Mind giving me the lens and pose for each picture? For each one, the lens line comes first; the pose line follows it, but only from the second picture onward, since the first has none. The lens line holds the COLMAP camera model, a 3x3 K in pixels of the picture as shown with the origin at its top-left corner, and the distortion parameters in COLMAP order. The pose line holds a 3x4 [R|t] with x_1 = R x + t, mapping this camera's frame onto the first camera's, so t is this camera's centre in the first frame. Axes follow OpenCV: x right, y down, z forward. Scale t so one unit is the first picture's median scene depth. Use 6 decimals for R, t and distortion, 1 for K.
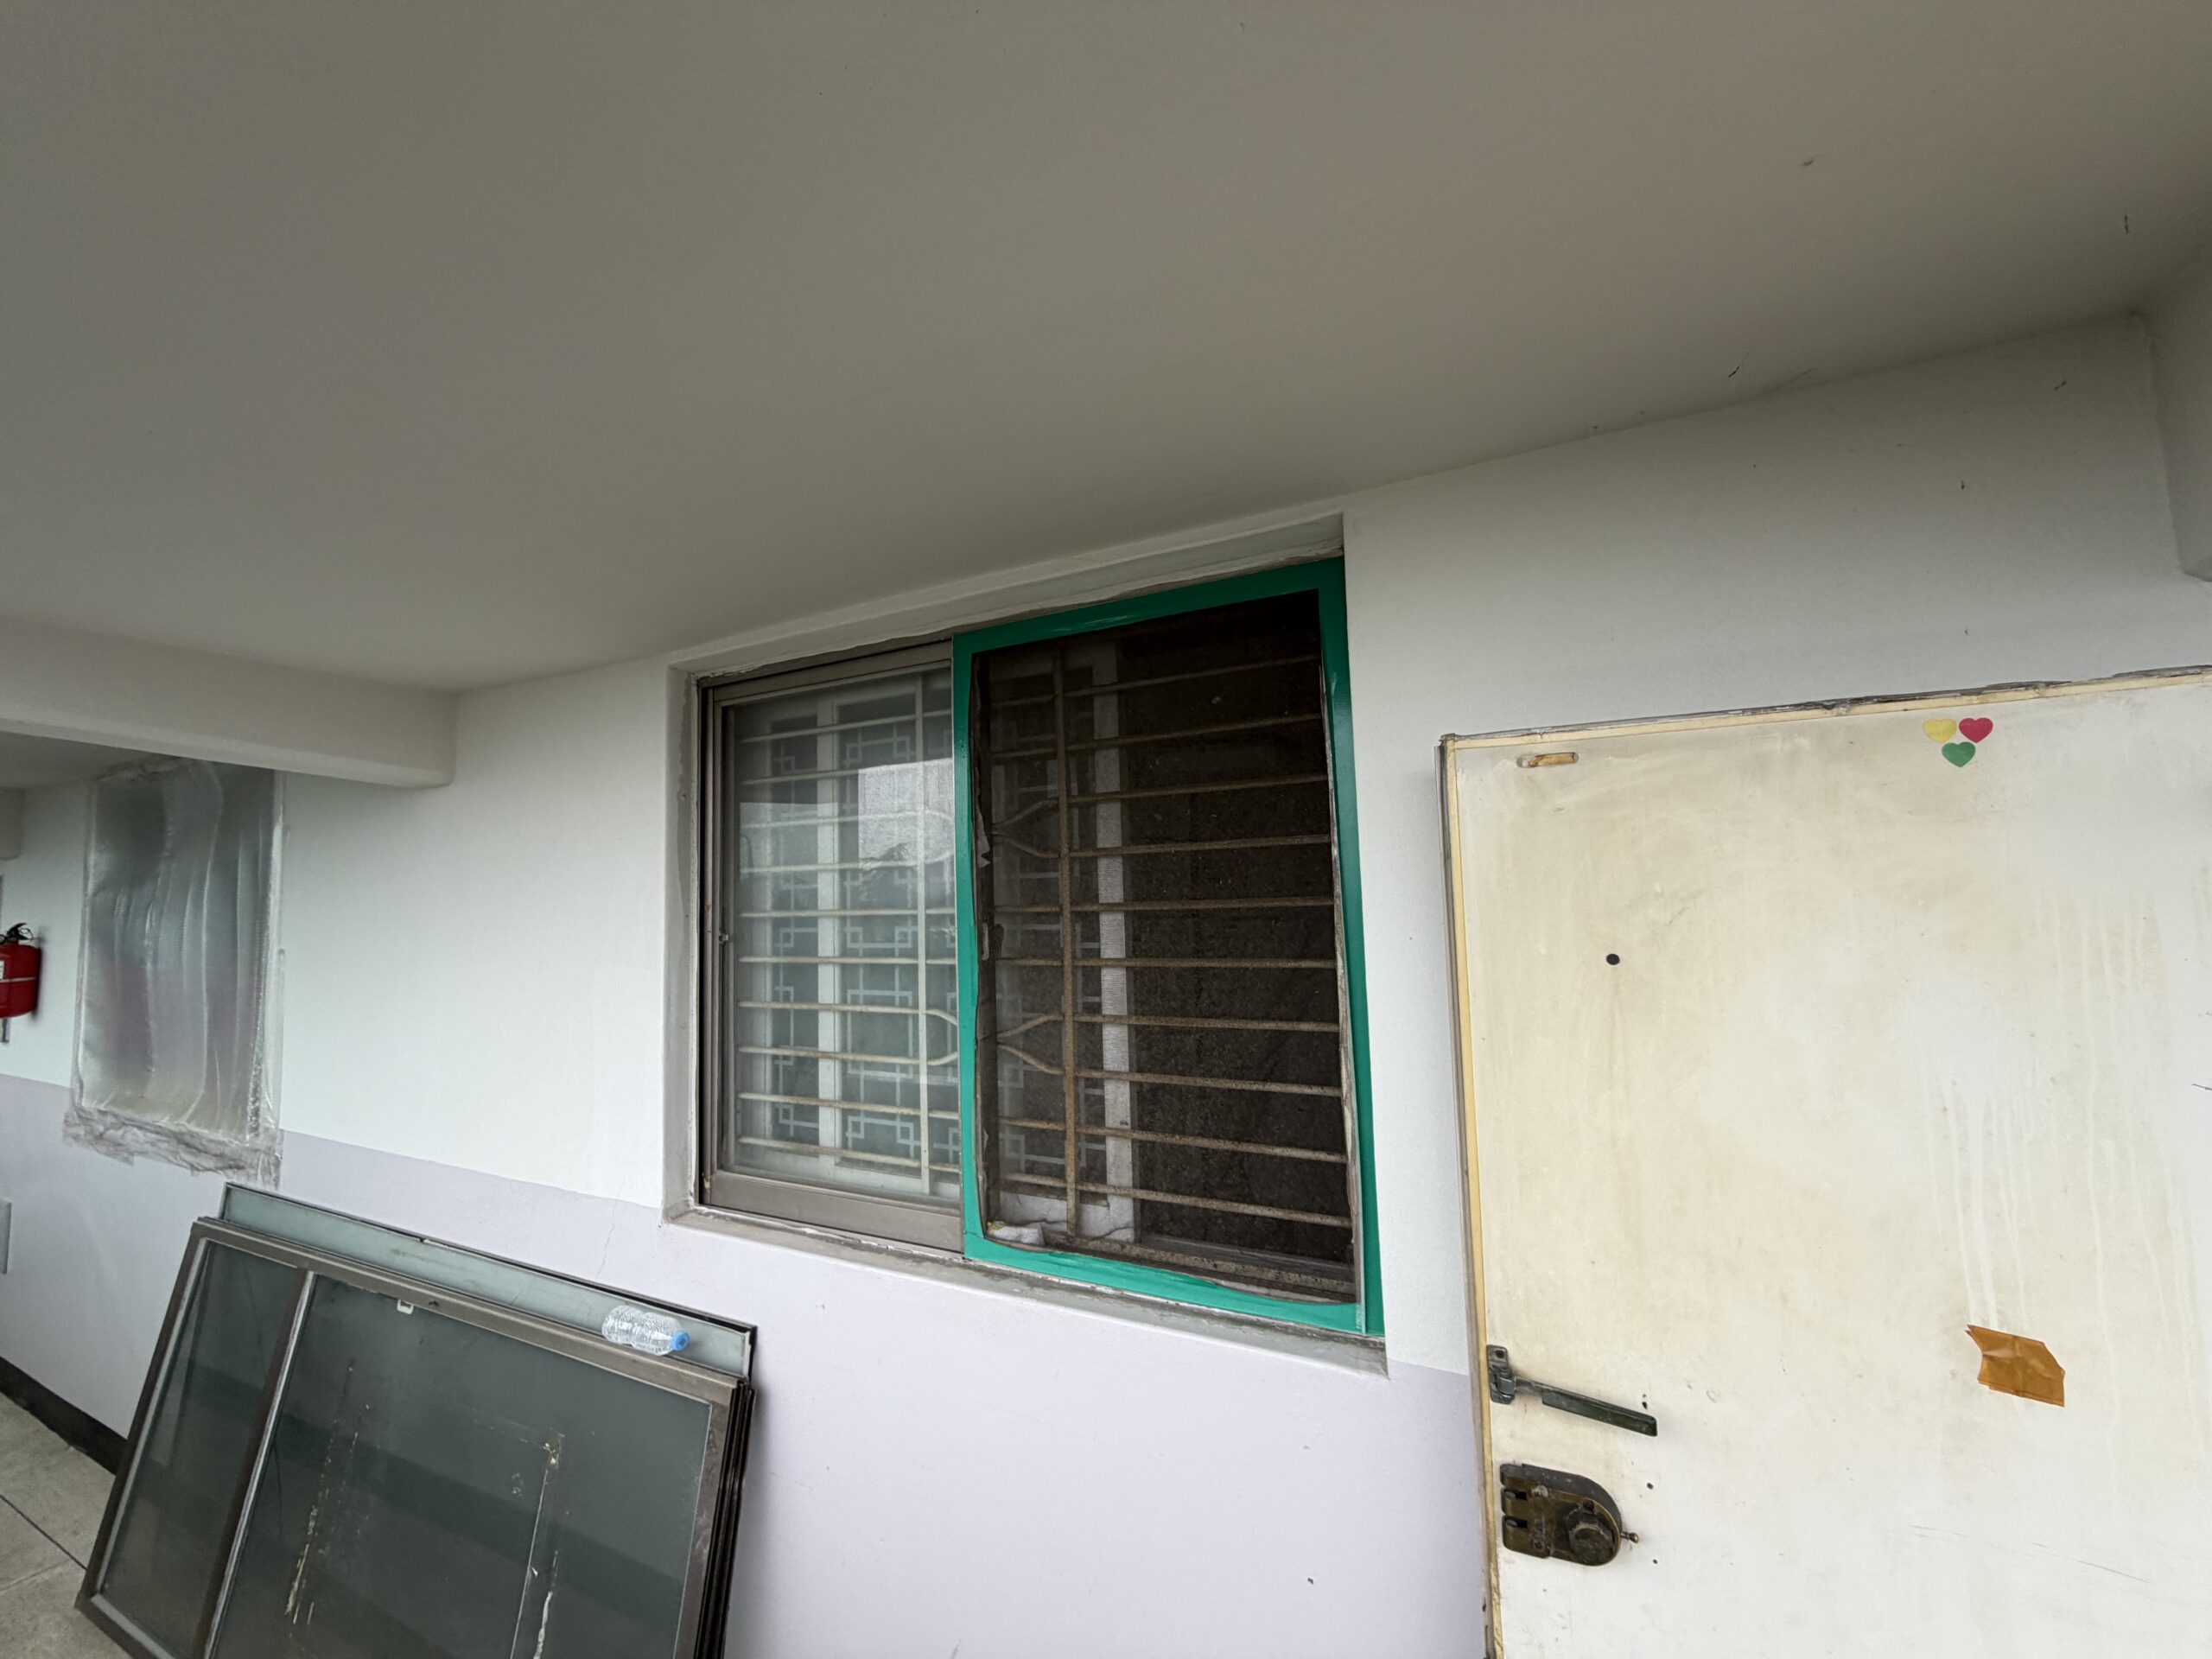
lens RADIAL K [[901.8, 0, 1119.2], [0, 901.8, 836.0], [0, 0, 1]] dist [0.000886, -0.000014]
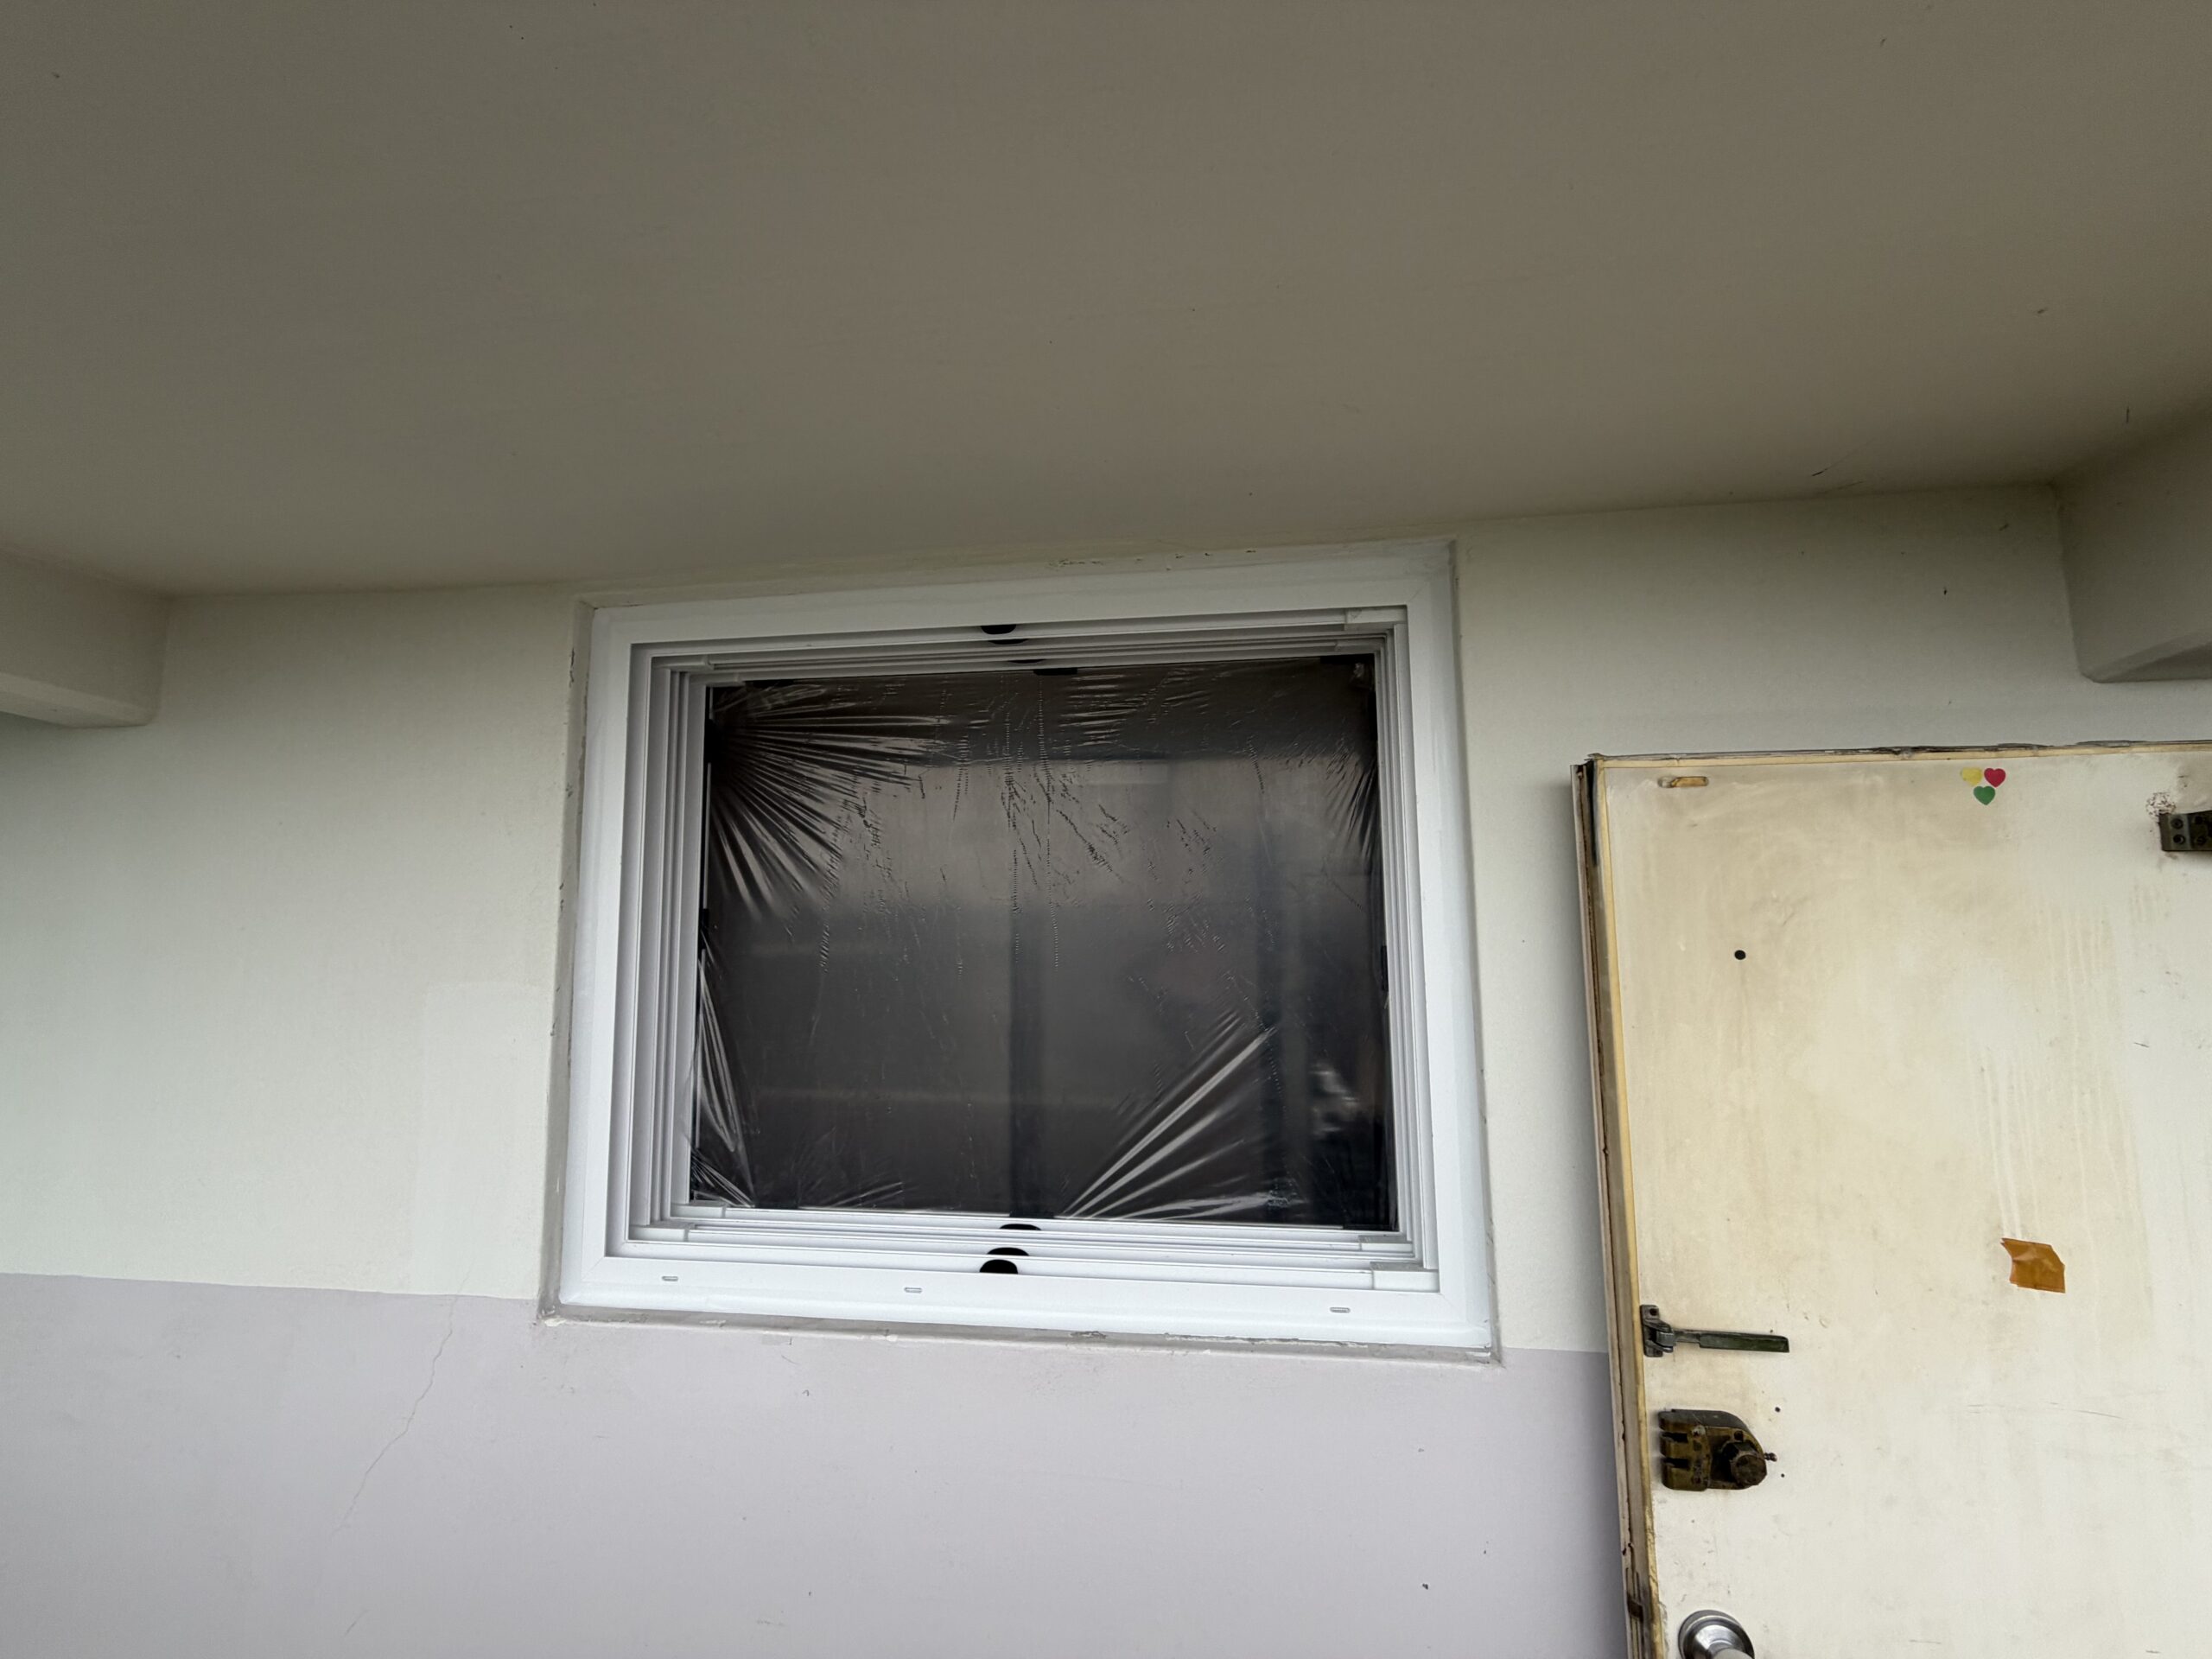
lens RADIAL K [[901.8, 0, 1108.1], [0, 901.8, 821.5], [0, 0, 1]] dist [0.000886, -0.000014]
pose [[0.948585, 0.046666, 0.313063, -0.631925], [-0.036351, 0.998589, -0.038709, 0.040673], [-0.314427, 0.025339, 0.948943, 0.149761]]
